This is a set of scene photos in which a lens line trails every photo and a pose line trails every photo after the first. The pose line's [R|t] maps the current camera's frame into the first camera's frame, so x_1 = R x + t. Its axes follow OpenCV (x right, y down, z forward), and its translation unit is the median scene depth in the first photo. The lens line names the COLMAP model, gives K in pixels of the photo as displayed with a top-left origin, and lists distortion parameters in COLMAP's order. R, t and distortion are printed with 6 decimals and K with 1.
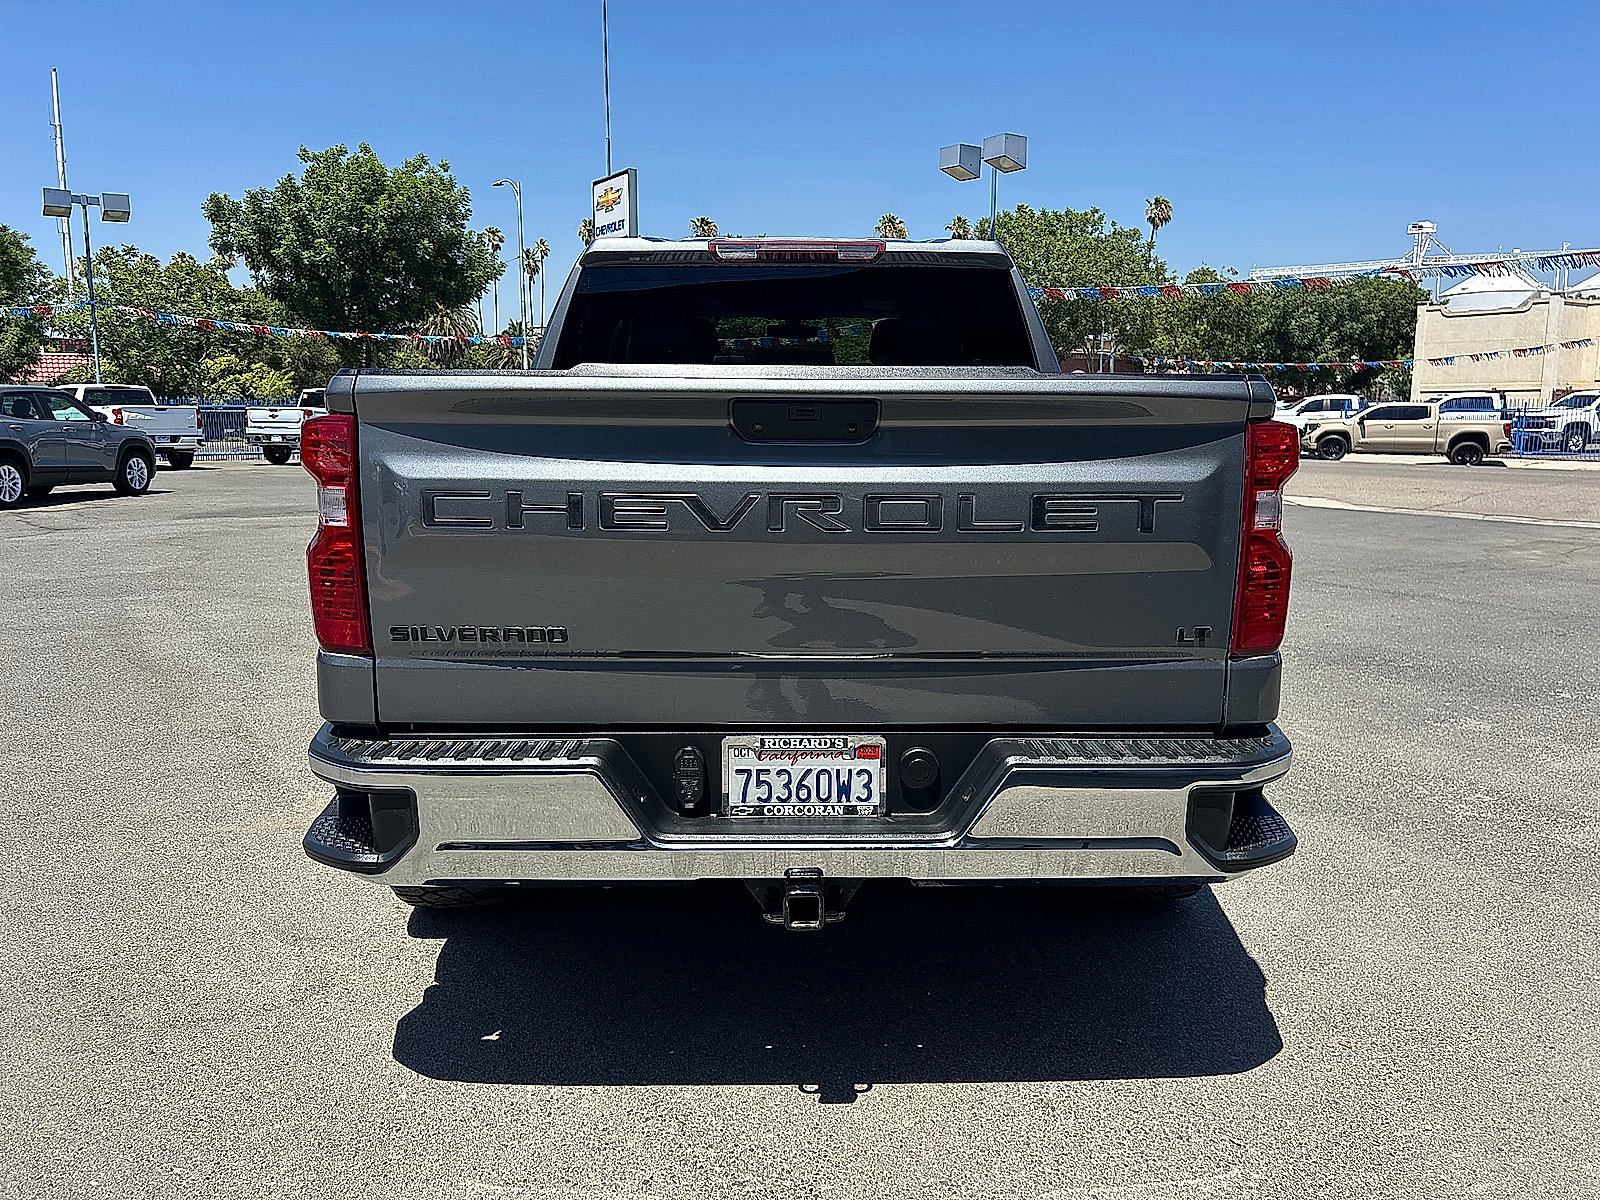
lens RADIAL K [[1156.7, 0, 827.4], [0, 1156.7, 592.7], [0, 0, 1]] dist [0.065234, 0.000069]
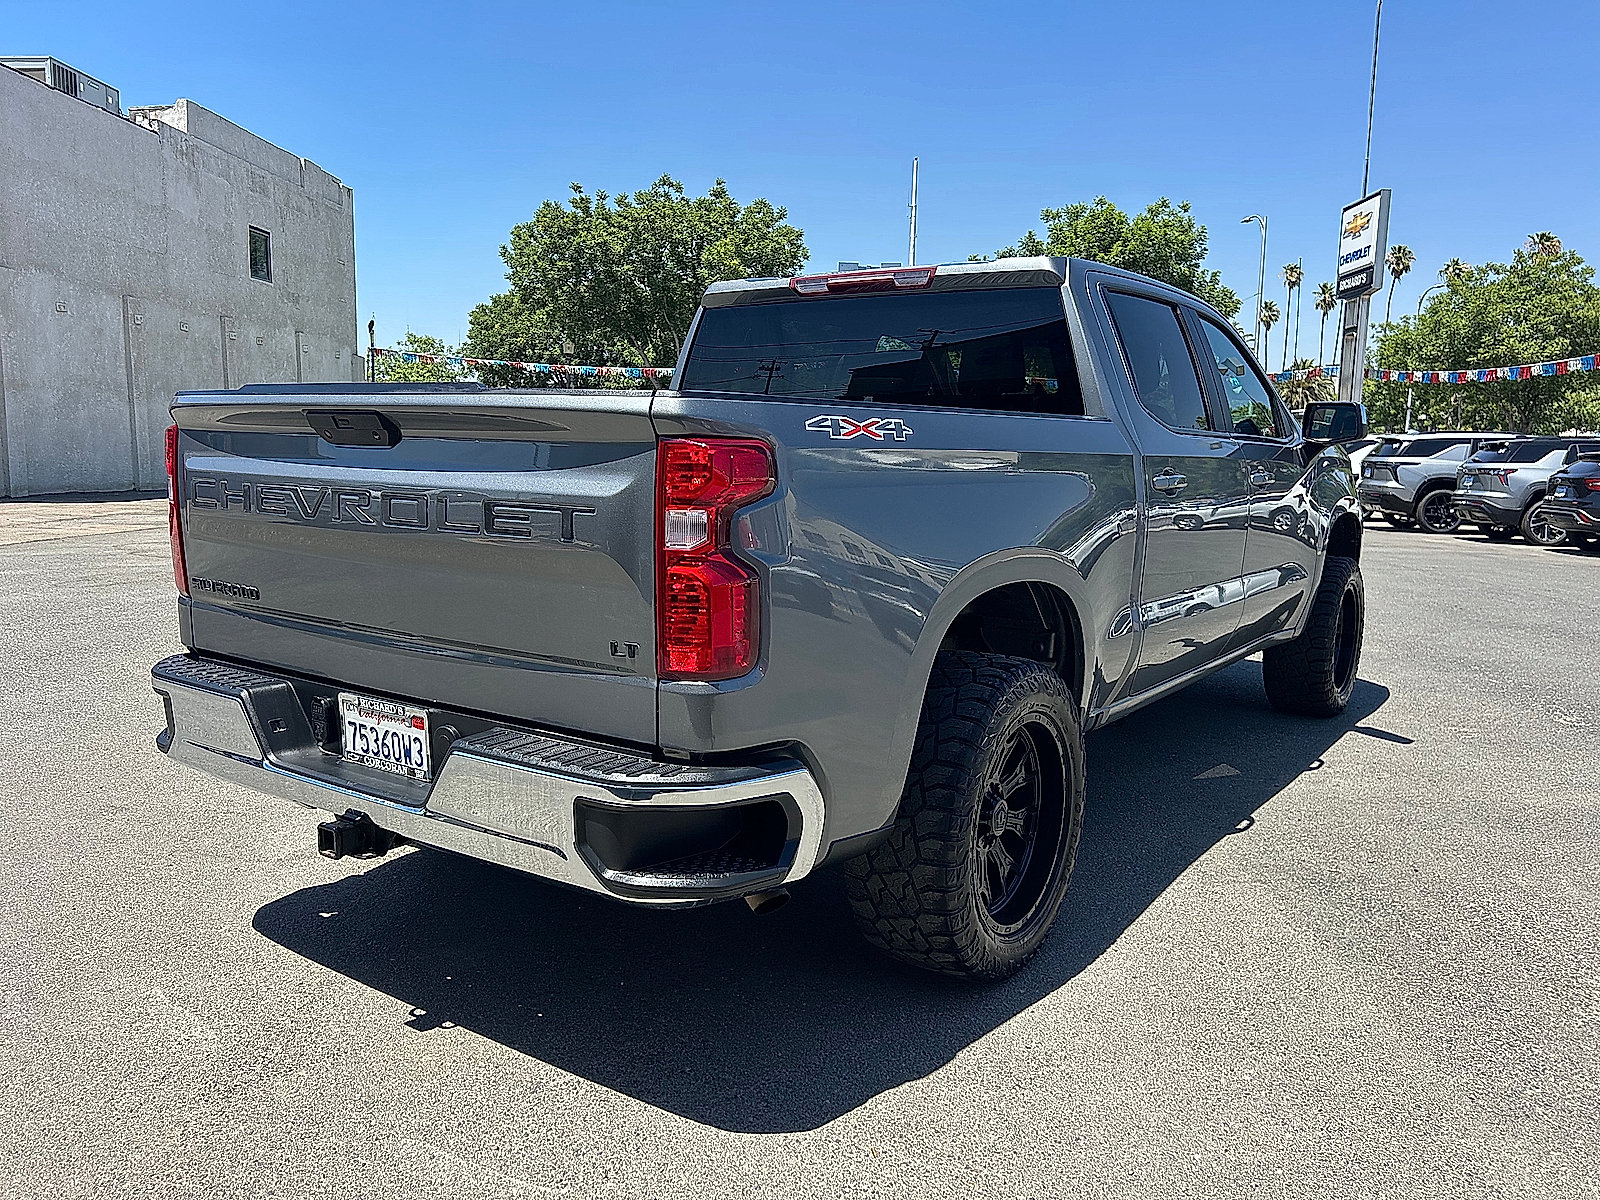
lens RADIAL K [[1194.5, 0, 807.3], [0, 1194.5, 602.6], [0, 0, 1]] dist [-0.002125, 0.001861]
pose [[0.822809, 0.091451, -0.560911, 0.989166], [-0.107682, 0.994177, 0.004131, -0.025620], [0.558023, 0.057001, 0.827865, 0.233158]]
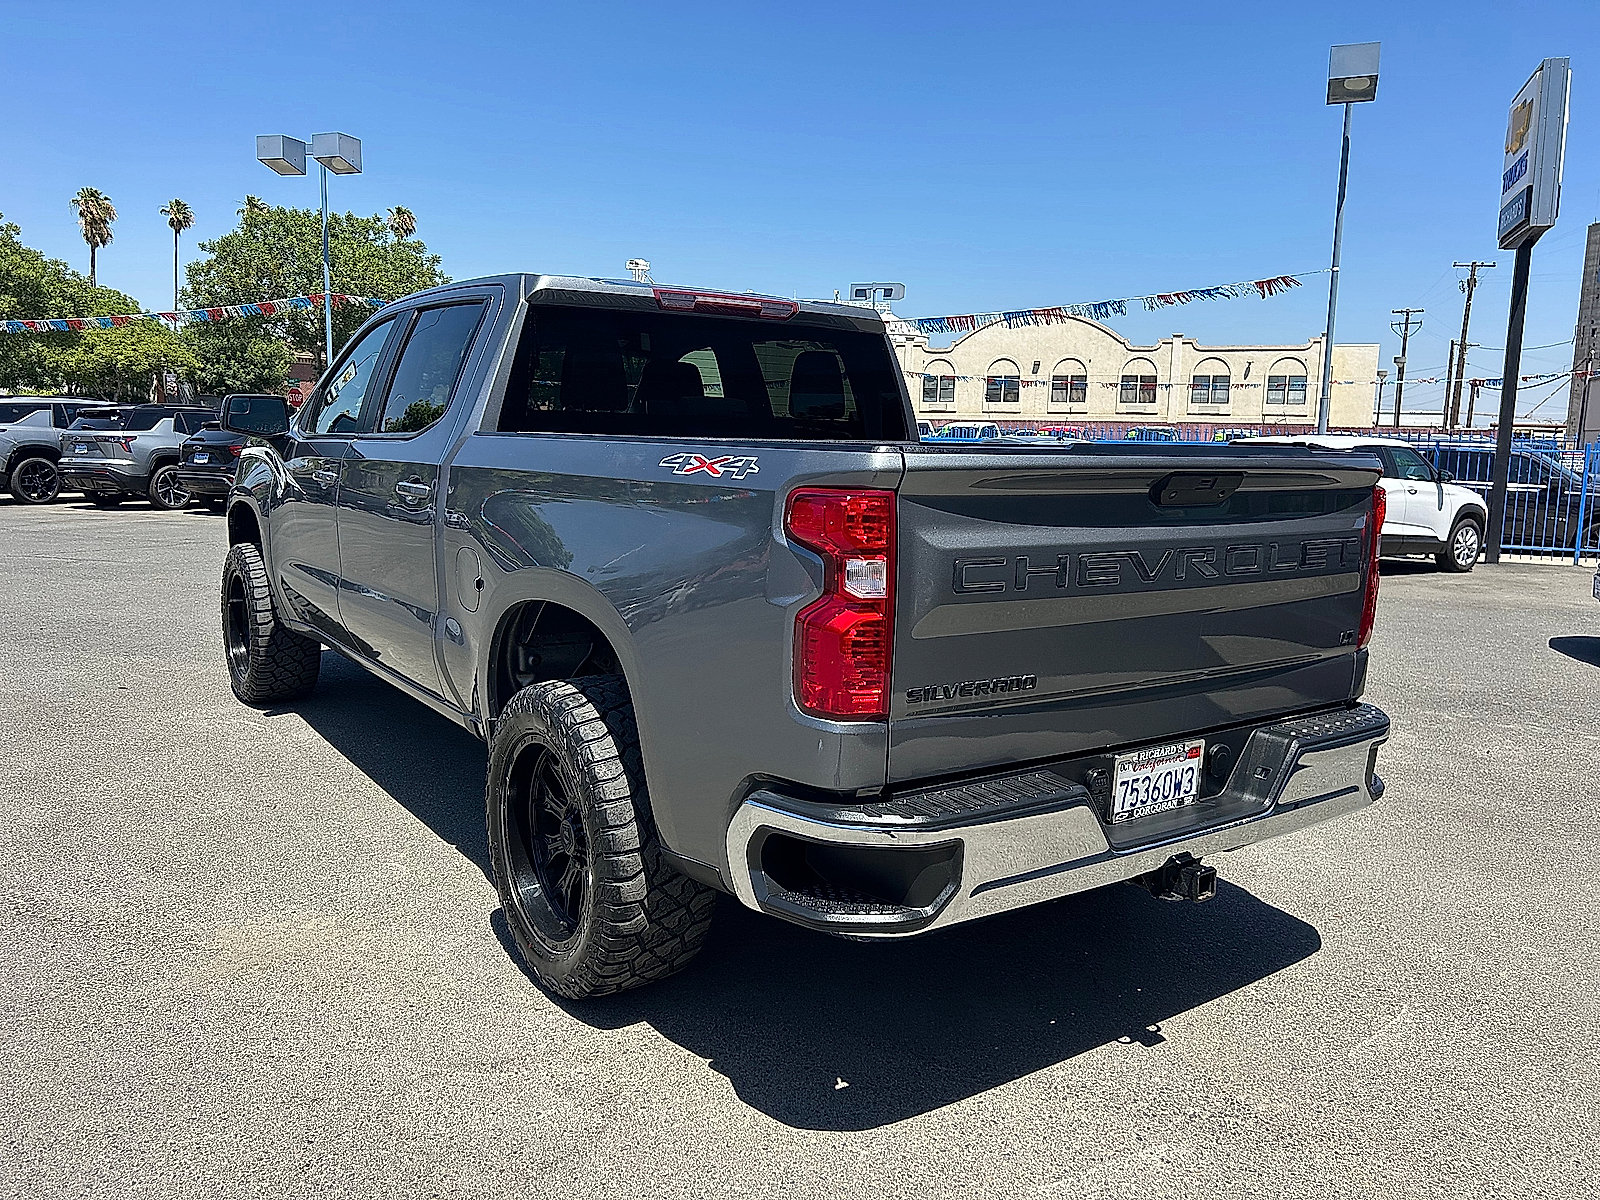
lens RADIAL K [[1194.5, 0, 807.3], [0, 1194.5, 602.6], [0, 0, 1]] dist [-0.002125, 0.001861]
pose [[0.828086, -0.060654, 0.557310, -1.005815], [0.065454, 0.997791, 0.011338, -0.064598], [-0.556767, 0.027090, 0.830227, 0.160670]]
